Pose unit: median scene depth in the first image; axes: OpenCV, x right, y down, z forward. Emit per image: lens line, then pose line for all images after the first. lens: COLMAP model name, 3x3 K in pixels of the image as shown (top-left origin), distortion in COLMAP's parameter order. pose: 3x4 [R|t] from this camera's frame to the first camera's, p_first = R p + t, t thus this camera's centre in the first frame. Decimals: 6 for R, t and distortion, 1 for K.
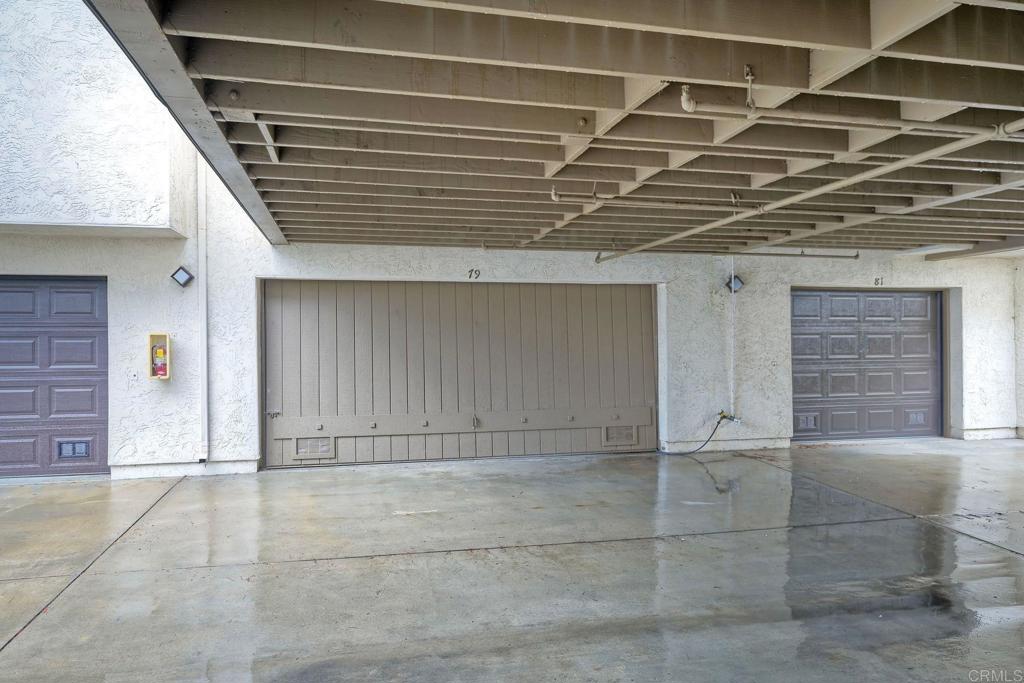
lens RADIAL K [[700.3, 0, 512.0], [0, 700.3, 341.5], [0, 0, 1]] dist [0.005361, 0.001002]
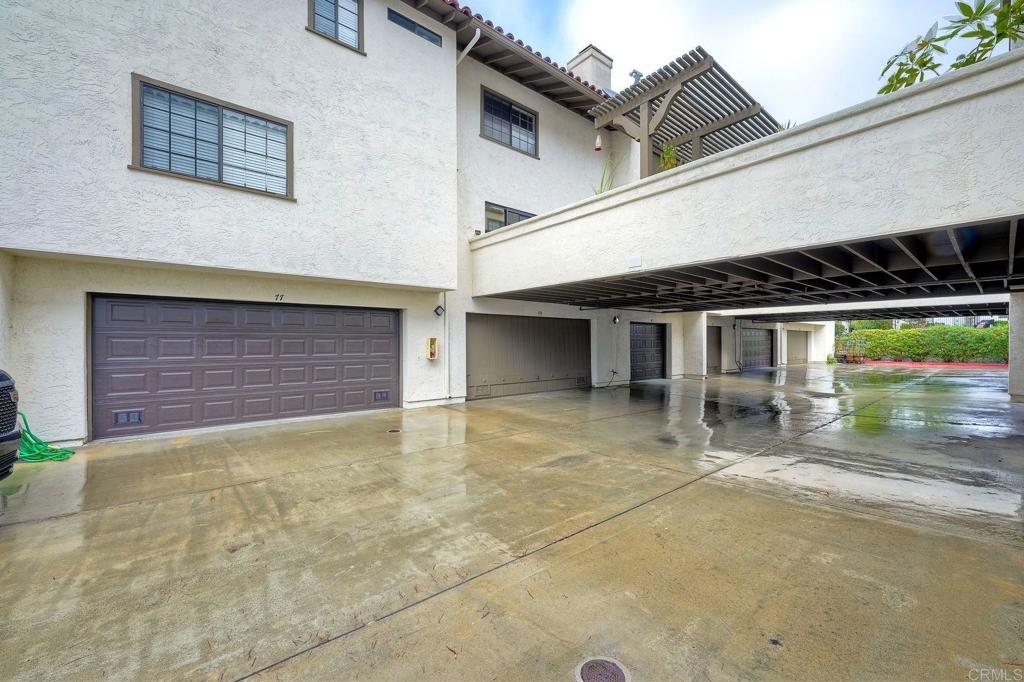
lens RADIAL K [[404.4, 0, 514.5], [0, 404.4, 344.2], [0, 0, 1]] dist [-0.000192, -0.000017]
pose [[0.897496, 0.003118, 0.441012, -0.714302], [-0.004124, 0.999991, 0.001323, 0.004921], [-0.441004, -0.003007, 0.897500, -0.171782]]
